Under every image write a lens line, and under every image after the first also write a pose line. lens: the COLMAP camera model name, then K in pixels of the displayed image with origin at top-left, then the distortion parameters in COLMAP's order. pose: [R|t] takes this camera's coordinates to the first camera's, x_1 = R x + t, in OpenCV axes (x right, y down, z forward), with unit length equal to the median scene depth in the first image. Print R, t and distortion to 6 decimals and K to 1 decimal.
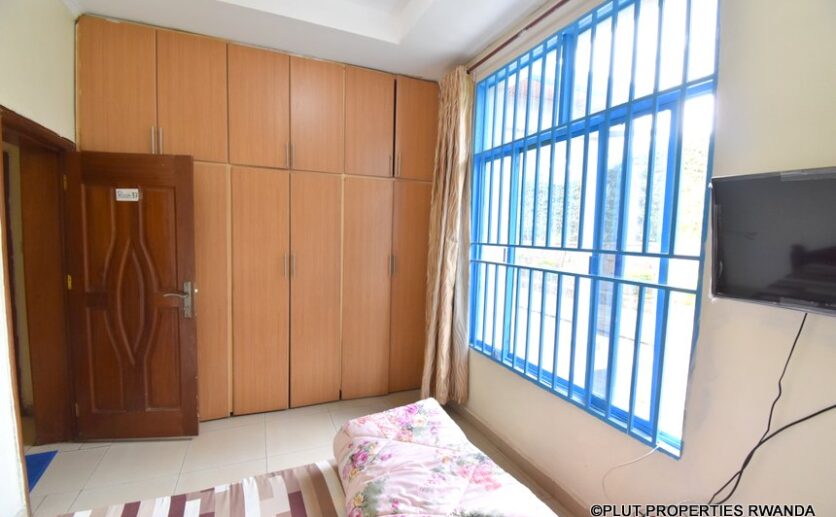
lens RADIAL K [[365.0, 0, 412.8], [0, 365.0, 260.9], [0, 0, 1]] dist [-0.020675, -0.000265]
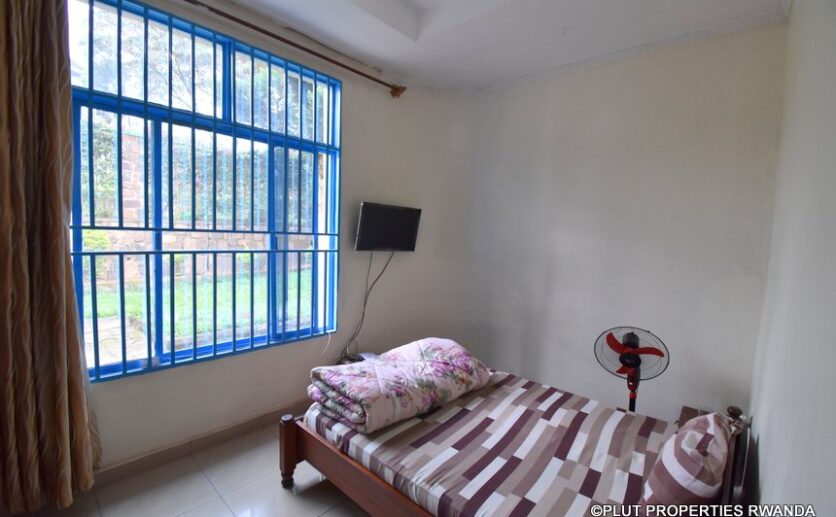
lens RADIAL K [[372.9, 0, 418.0], [0, 372.9, 258.5], [0, 0, 1]] dist [-0.000725, -0.000420]
pose [[-0.411325, -0.114244, 0.904301, -1.089457], [0.007414, 0.991662, 0.128653, -0.114938], [-0.911459, 0.059623, -0.407048, 1.137483]]
